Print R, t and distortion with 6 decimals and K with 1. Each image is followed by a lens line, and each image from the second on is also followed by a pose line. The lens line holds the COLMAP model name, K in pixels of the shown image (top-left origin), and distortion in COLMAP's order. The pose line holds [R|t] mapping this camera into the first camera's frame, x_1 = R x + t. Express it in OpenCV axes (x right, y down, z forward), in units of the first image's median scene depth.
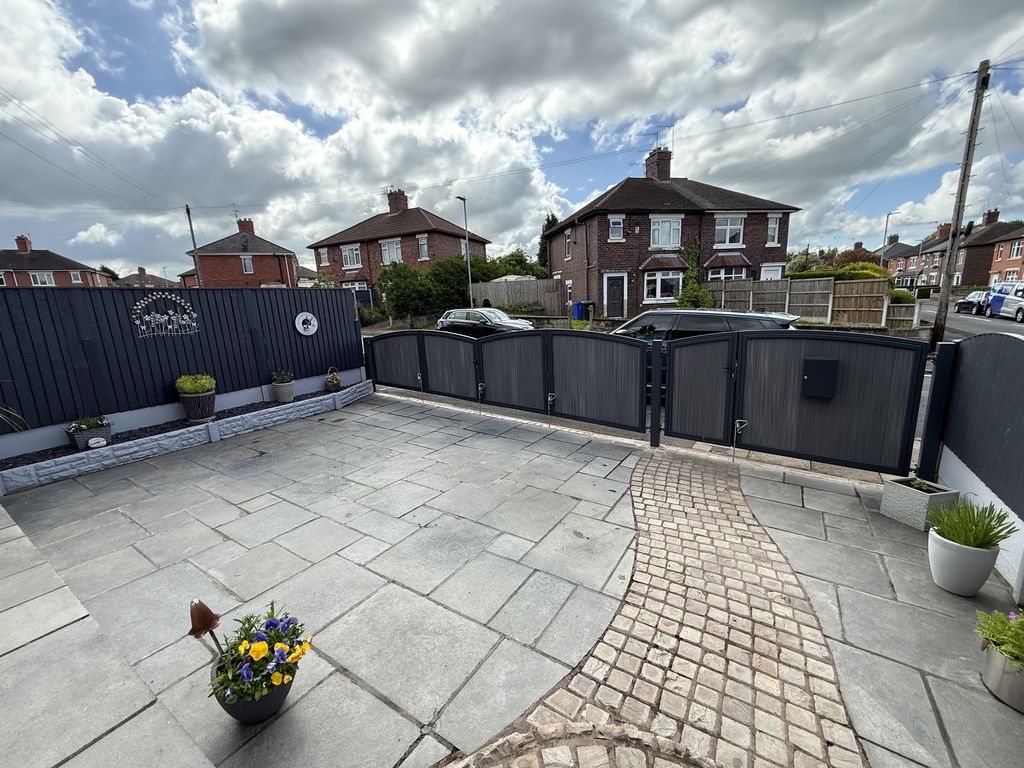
lens RADIAL K [[405.5, 0, 509.8], [0, 405.5, 381.9], [0, 0, 1]] dist [-0.001644, 0.000214]
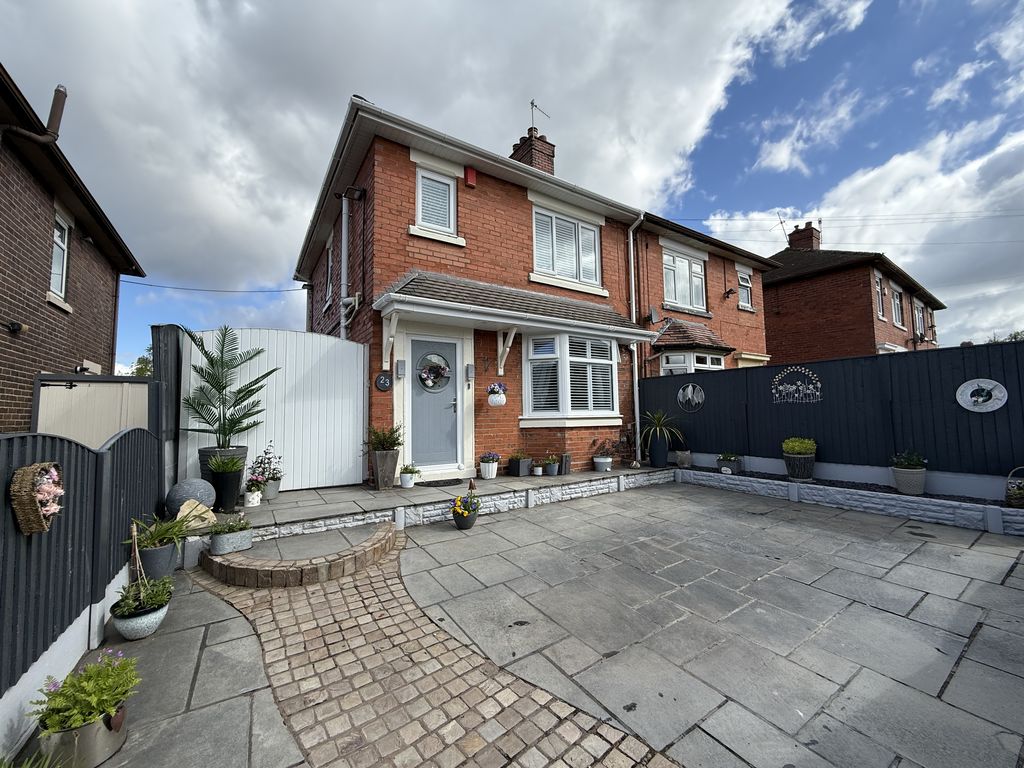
lens RADIAL K [[405.5, 0, 508.9], [0, 405.5, 384.8], [0, 0, 1]] dist [-0.001644, 0.000214]
pose [[-0.407924, -0.010703, -0.912953, 0.993837], [-0.140838, 0.988701, 0.051339, -0.187845], [0.902088, 0.149521, -0.404822, 1.243228]]
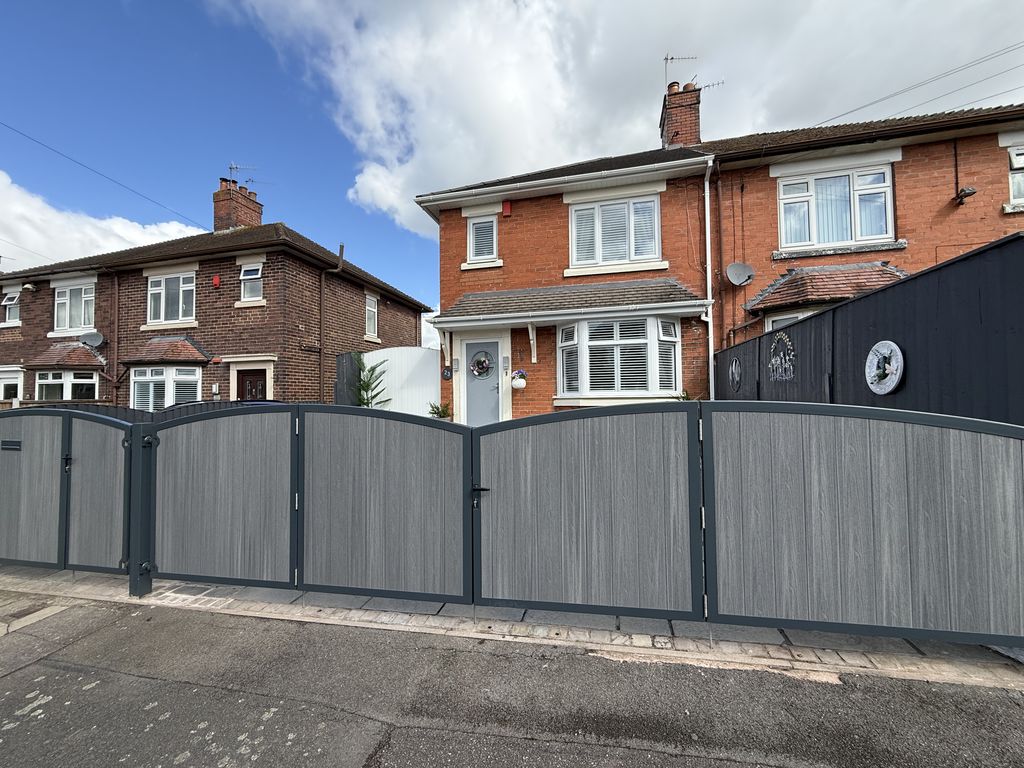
lens RADIAL K [[405.5, 0, 513.4], [0, 405.5, 384.5], [0, 0, 1]] dist [-0.001644, 0.000214]
pose [[-0.942804, 0.053137, -0.329085, 0.004073], [-0.002486, 0.986065, 0.166342, -0.433308], [0.333338, 0.157646, -0.929534, 2.830581]]
